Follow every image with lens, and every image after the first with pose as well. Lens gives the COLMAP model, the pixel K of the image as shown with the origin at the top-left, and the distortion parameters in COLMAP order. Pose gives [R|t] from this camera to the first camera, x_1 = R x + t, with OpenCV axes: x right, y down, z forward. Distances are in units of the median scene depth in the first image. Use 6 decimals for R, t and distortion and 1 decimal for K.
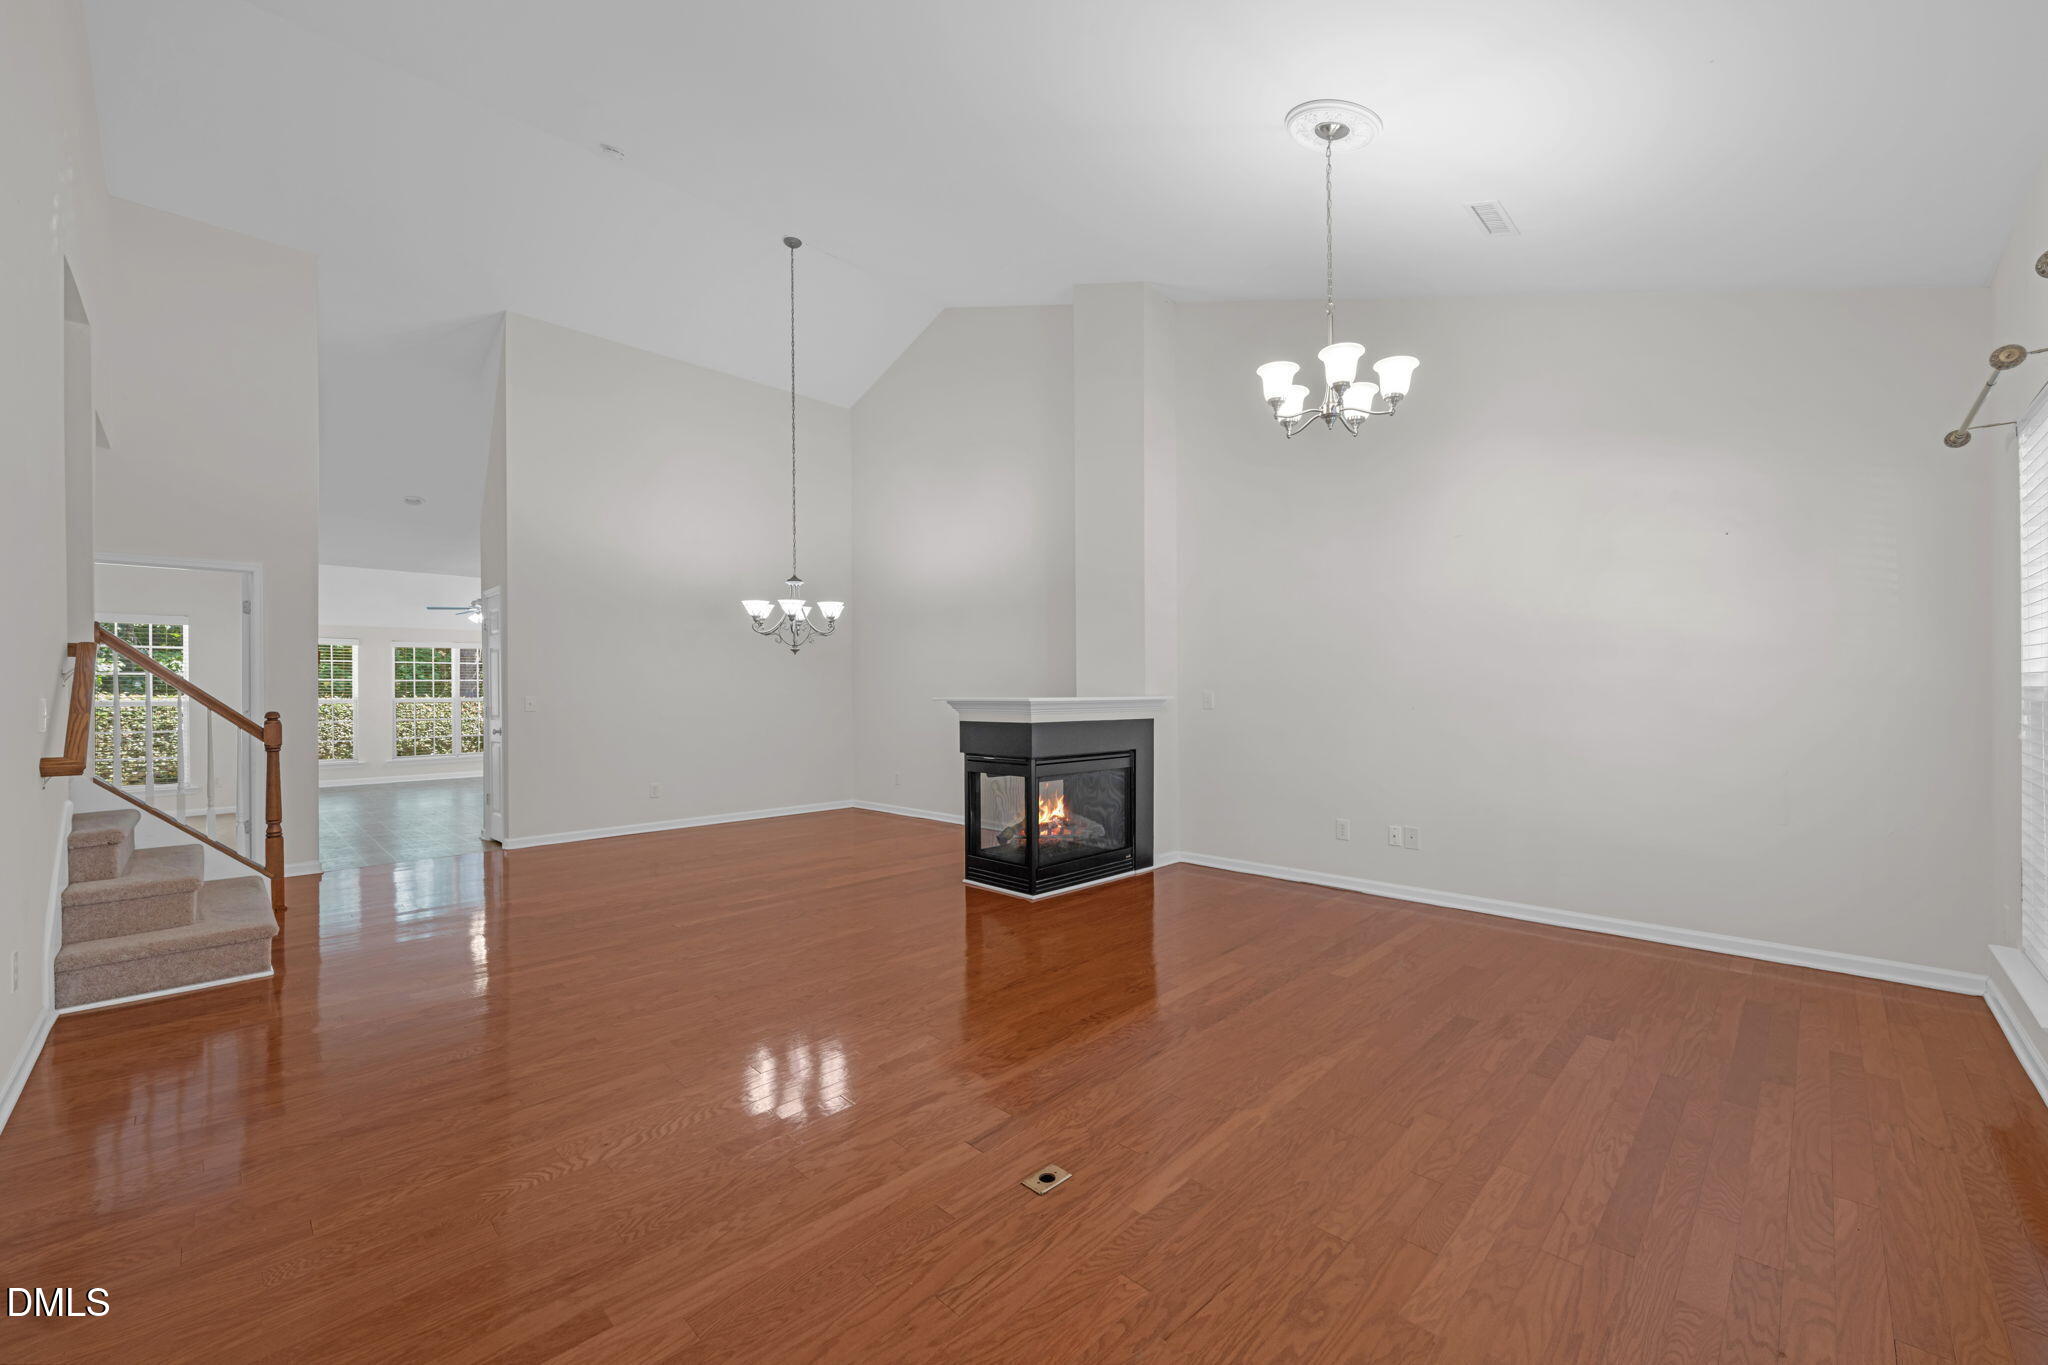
lens RADIAL K [[804.2, 0, 1033.6], [0, 804.2, 690.2], [0, 0, 1]] dist [0.001062, 0.000206]
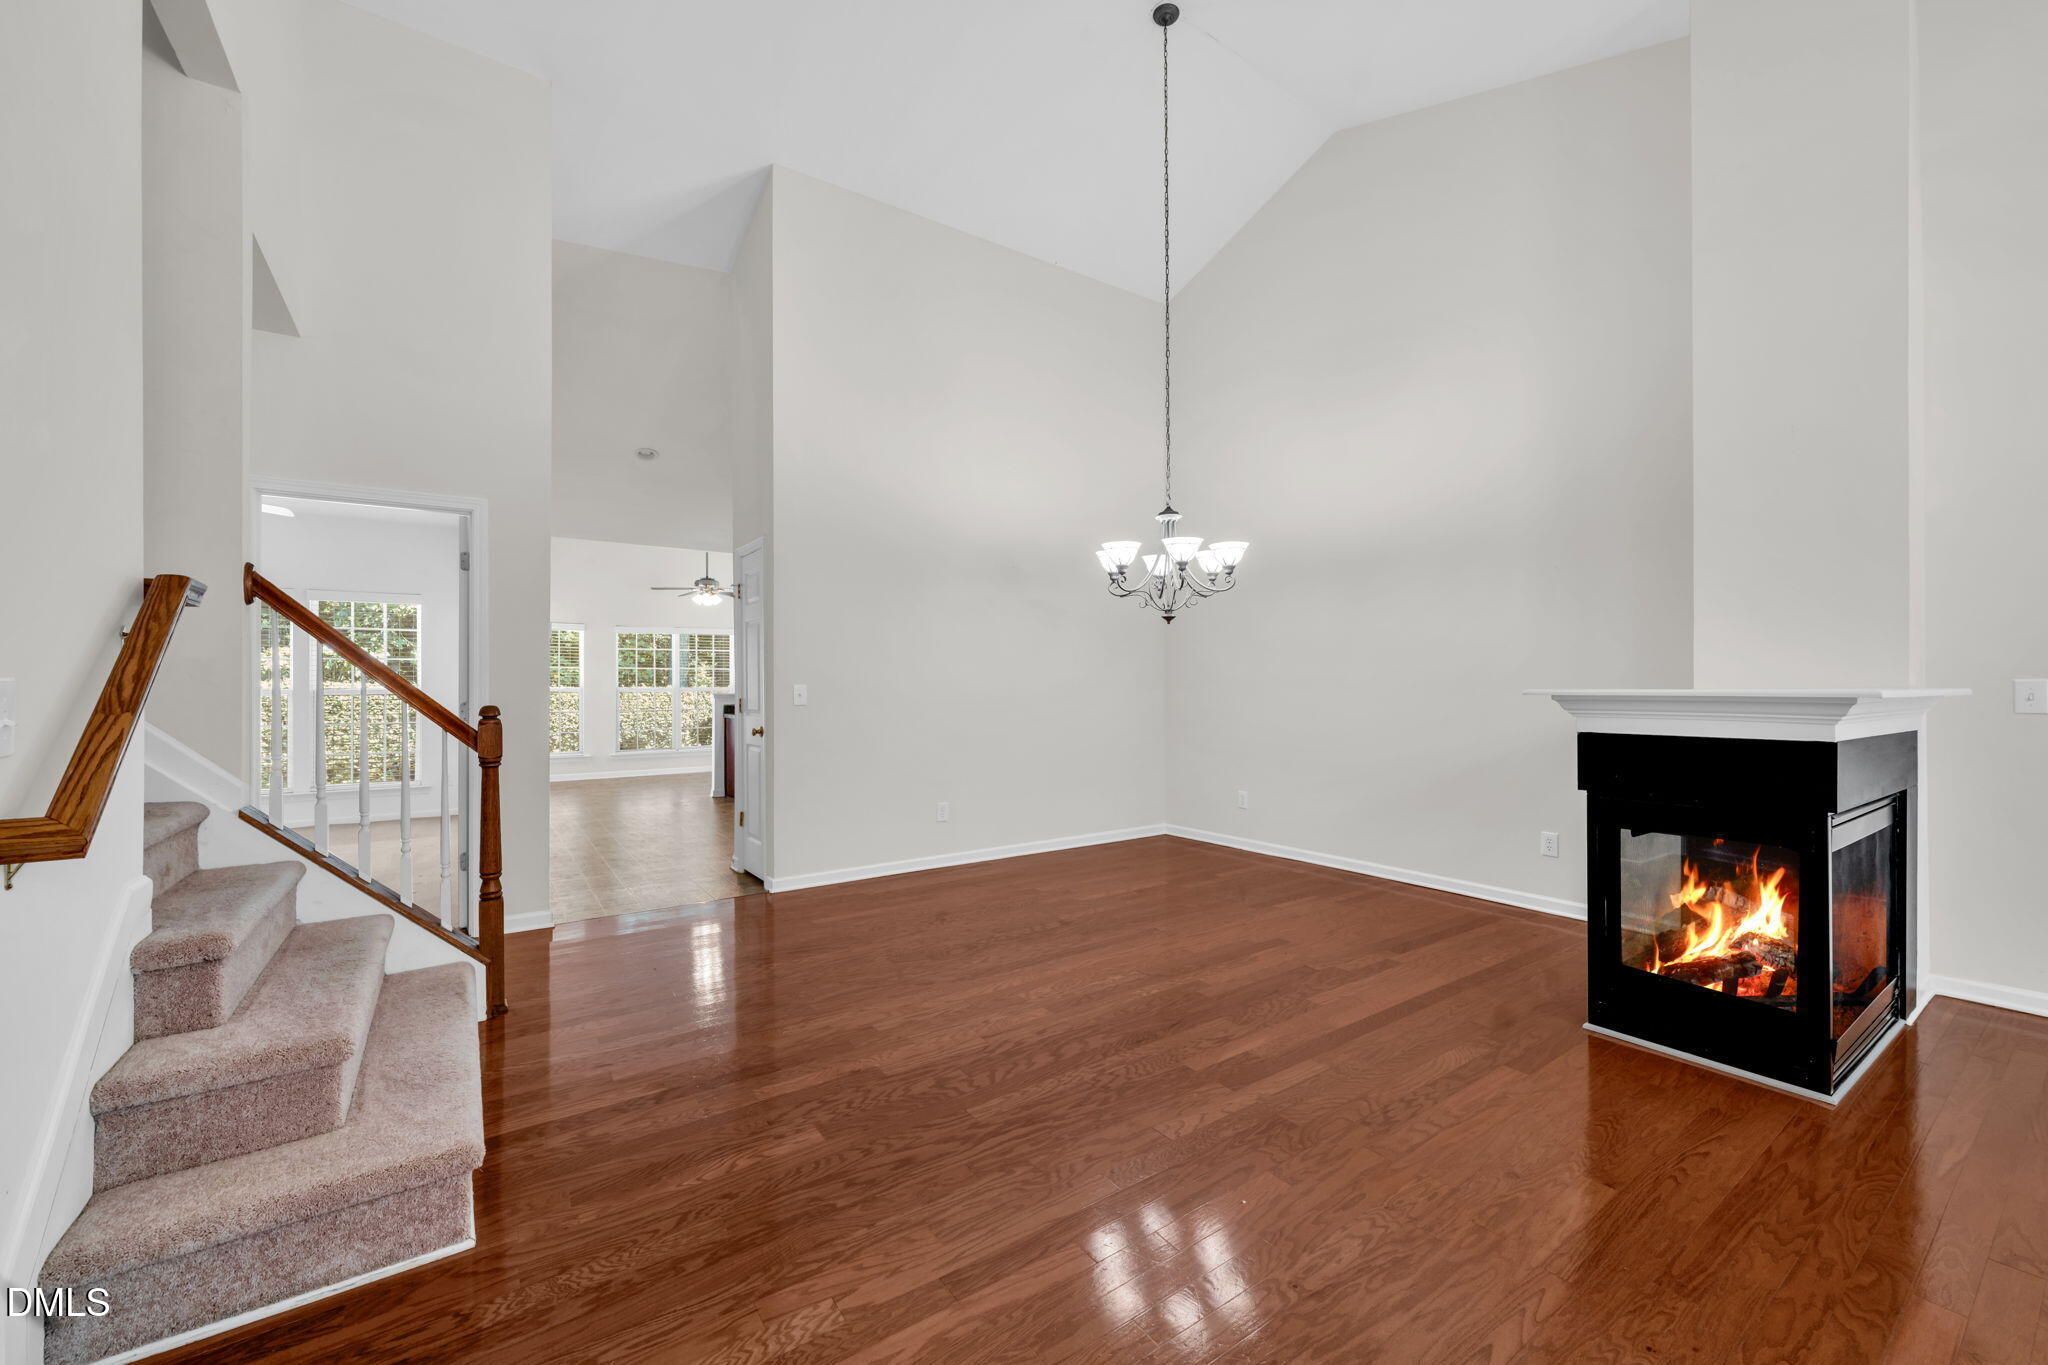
lens RADIAL K [[796.6, 0, 1025.3], [0, 796.6, 681.2], [0, 0, 1]] dist [-0.004846, 0.000277]
pose [[0.983177, 0.002811, -0.182635, -0.362605], [-0.003242, 0.999993, -0.002062, 0.006145], [0.182628, 0.002620, 0.983179, 0.402878]]
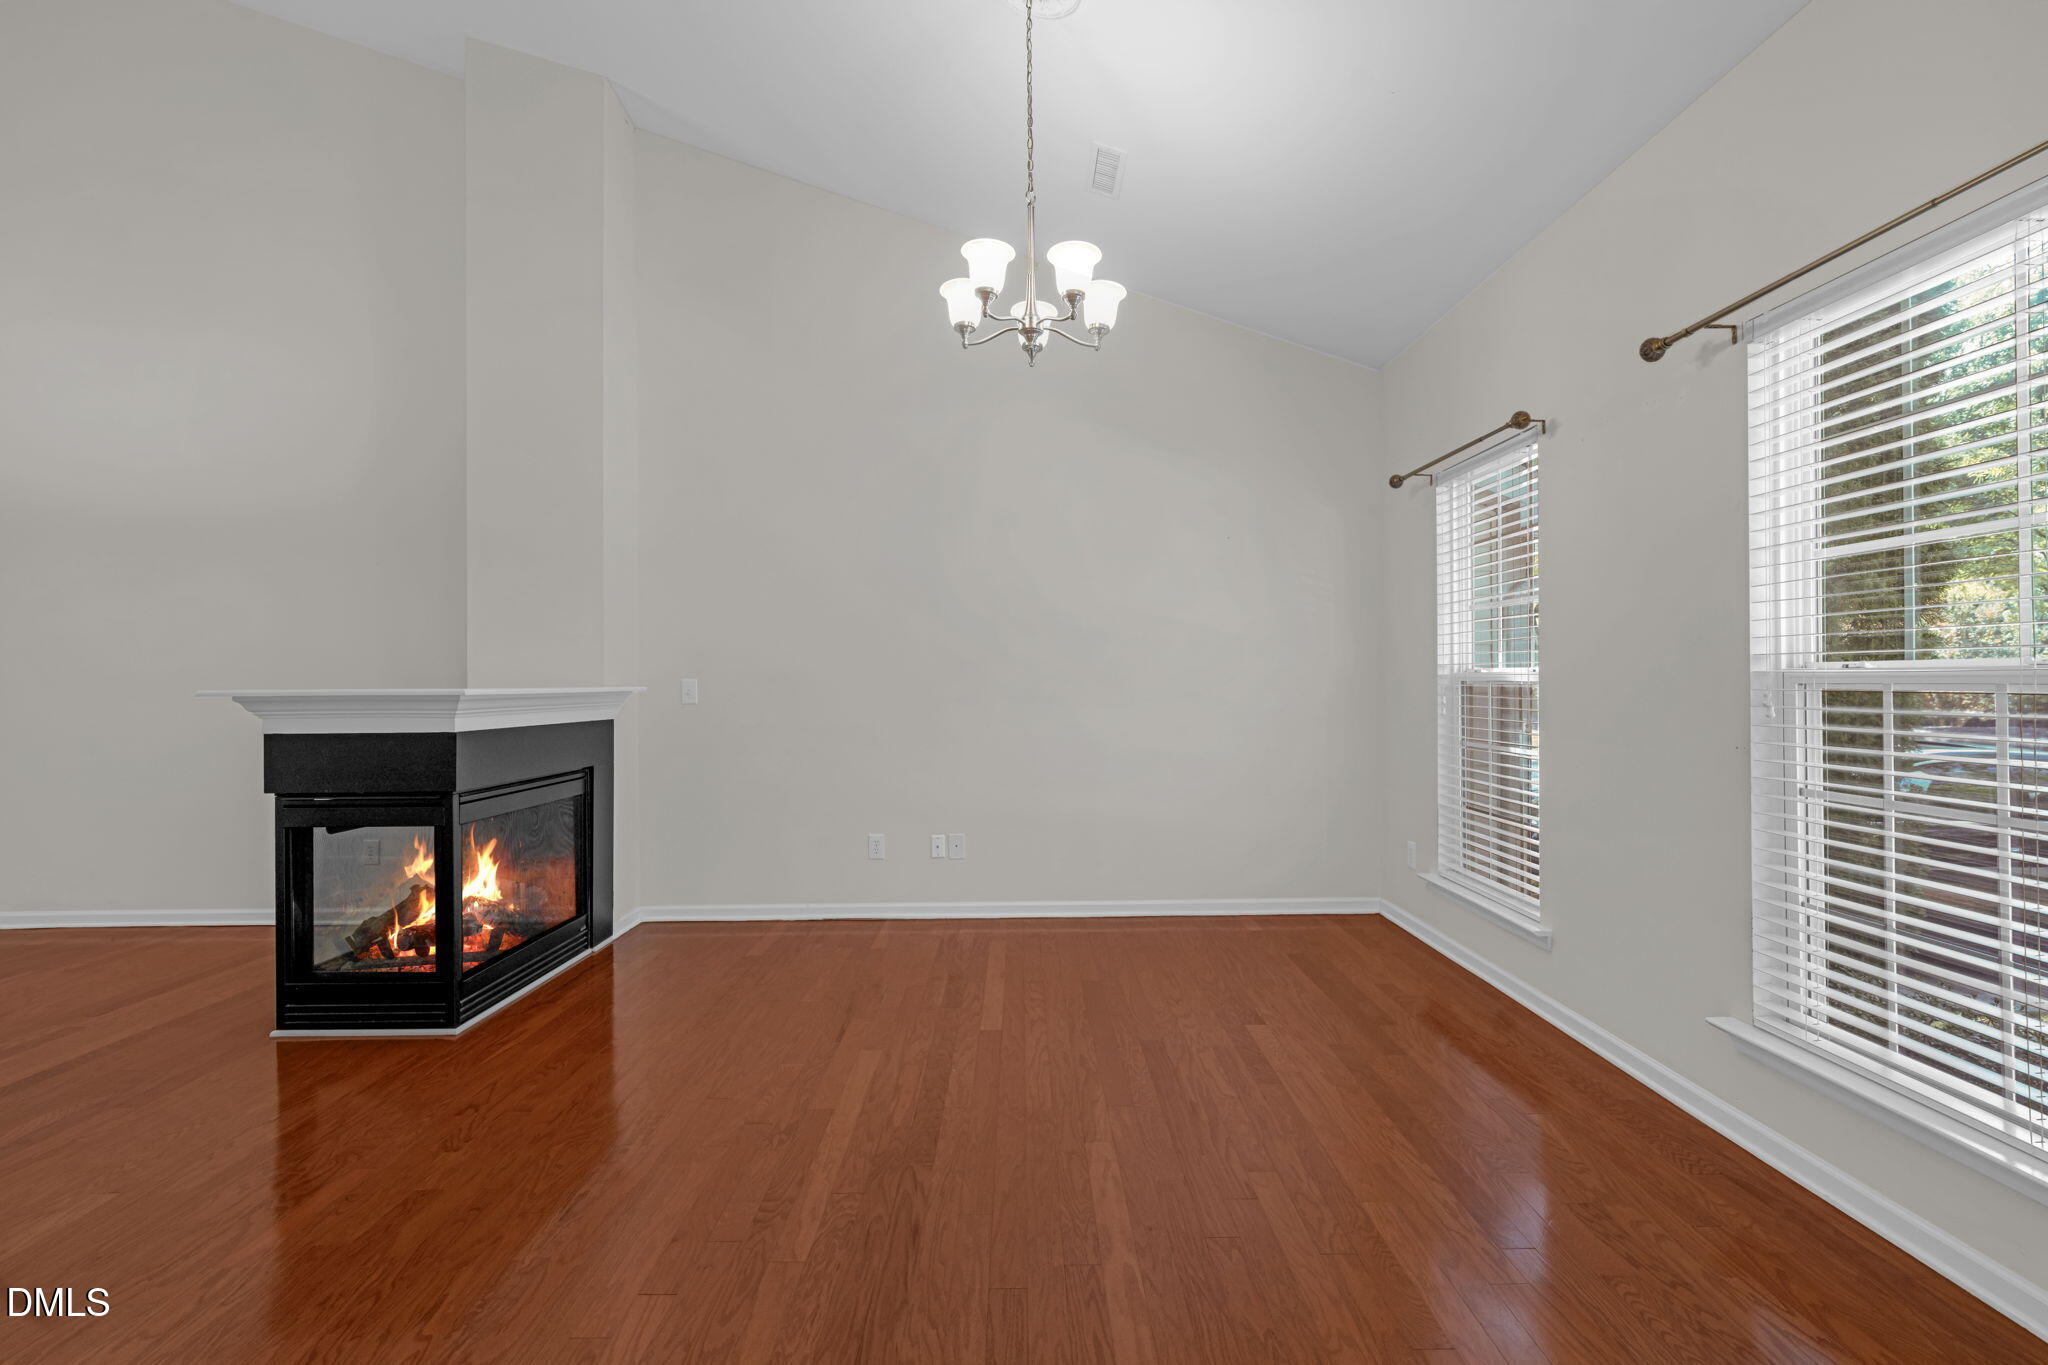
lens RADIAL K [[913.9, 0, 1025.6], [0, 913.9, 682.8], [0, 0, 1]] dist [0.004886, -0.001251]
pose [[0.706647, 0.000178, 0.707567, -0.164471], [-0.000384, 1.000000, 0.000132, 0.004356], [-0.707567, -0.000365, 0.706647, 0.219176]]
